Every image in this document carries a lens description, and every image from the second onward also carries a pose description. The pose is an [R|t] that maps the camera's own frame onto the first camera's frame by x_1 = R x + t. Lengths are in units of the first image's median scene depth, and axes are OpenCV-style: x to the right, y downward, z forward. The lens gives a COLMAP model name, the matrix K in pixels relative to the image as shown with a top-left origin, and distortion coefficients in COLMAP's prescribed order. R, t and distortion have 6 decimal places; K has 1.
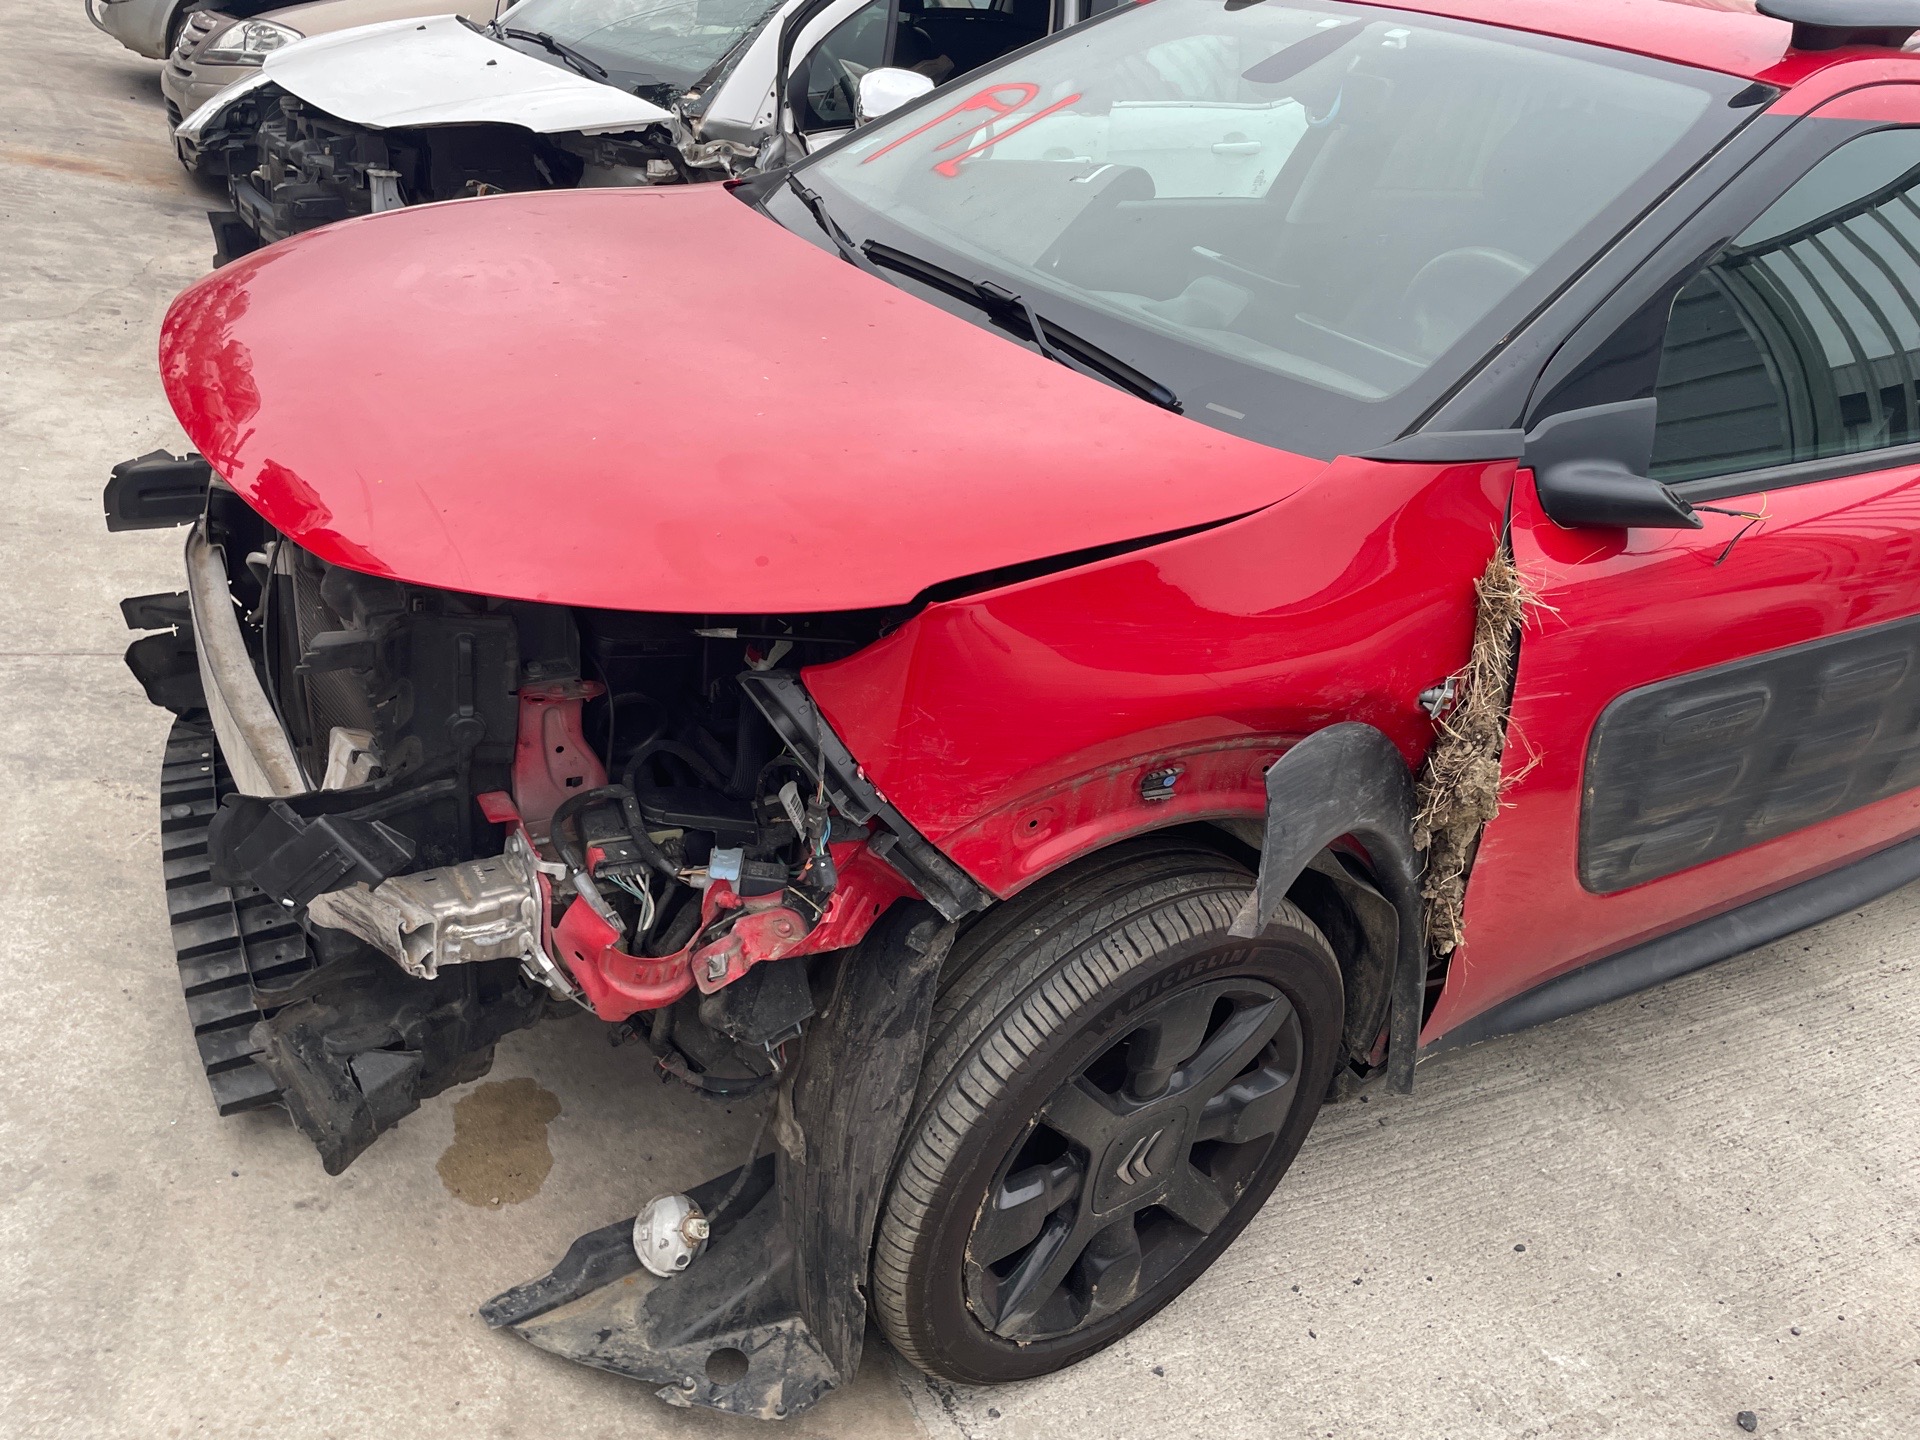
lens RADIAL K [[1438.3, 0, 947.1], [0, 1438.3, 728.6], [0, 0, 1]] dist [0.084214, -0.104162]
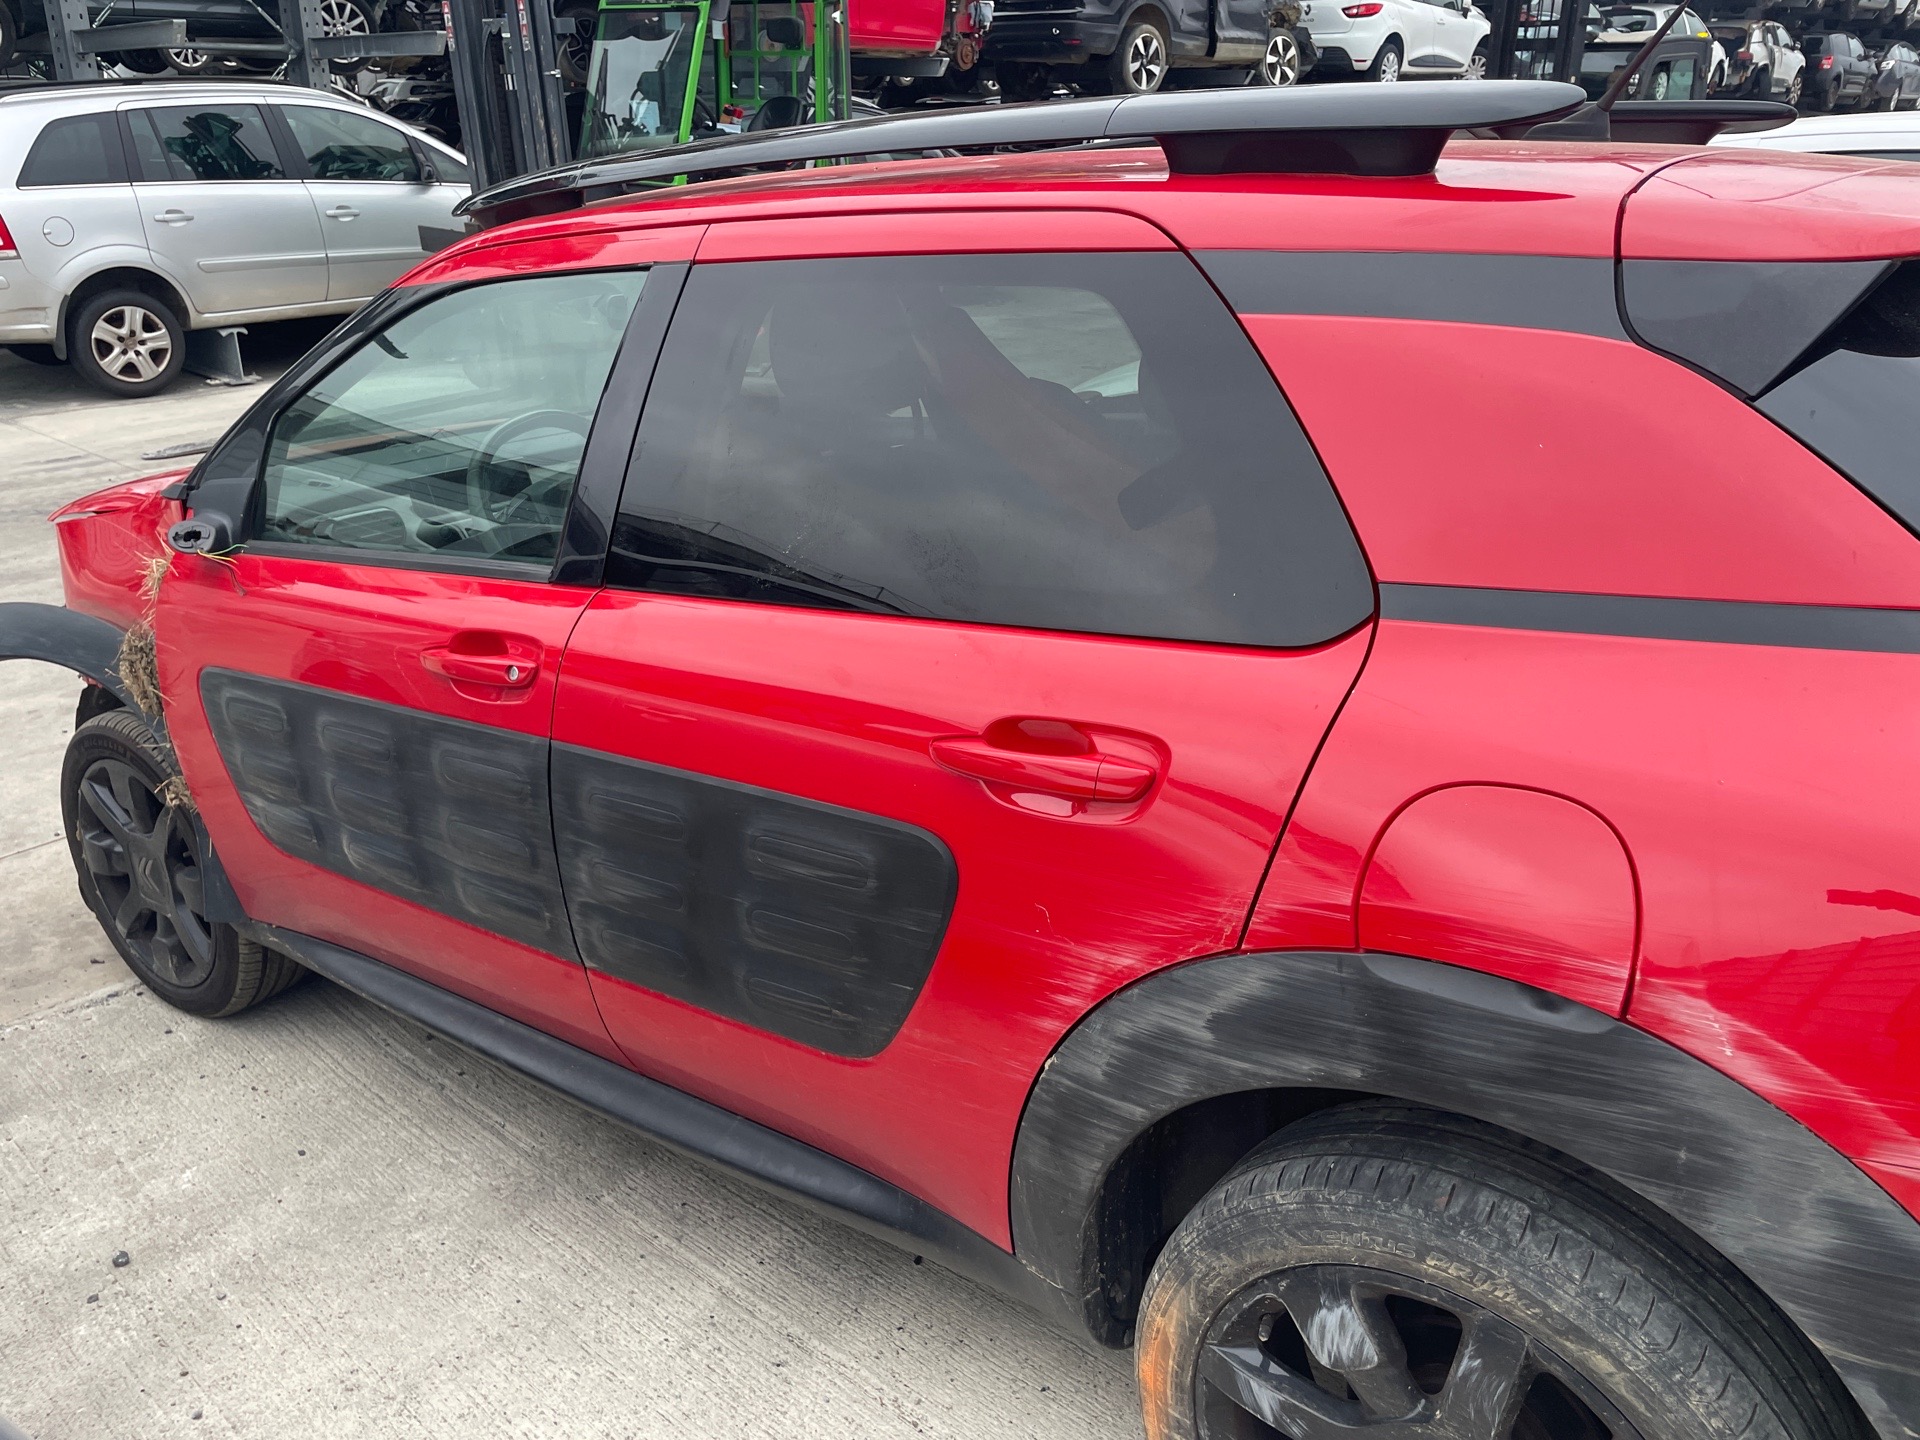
lens RADIAL K [[1437.4, 0, 941.8], [0, 1437.4, 707.3], [0, 0, 1]] dist [0.085358, -0.103644]
pose [[0.338077, 0.150781, -0.928961, 2.000086], [-0.353886, 0.935006, 0.022972, -0.272364], [0.872048, 0.320980, 0.369464, 1.049660]]
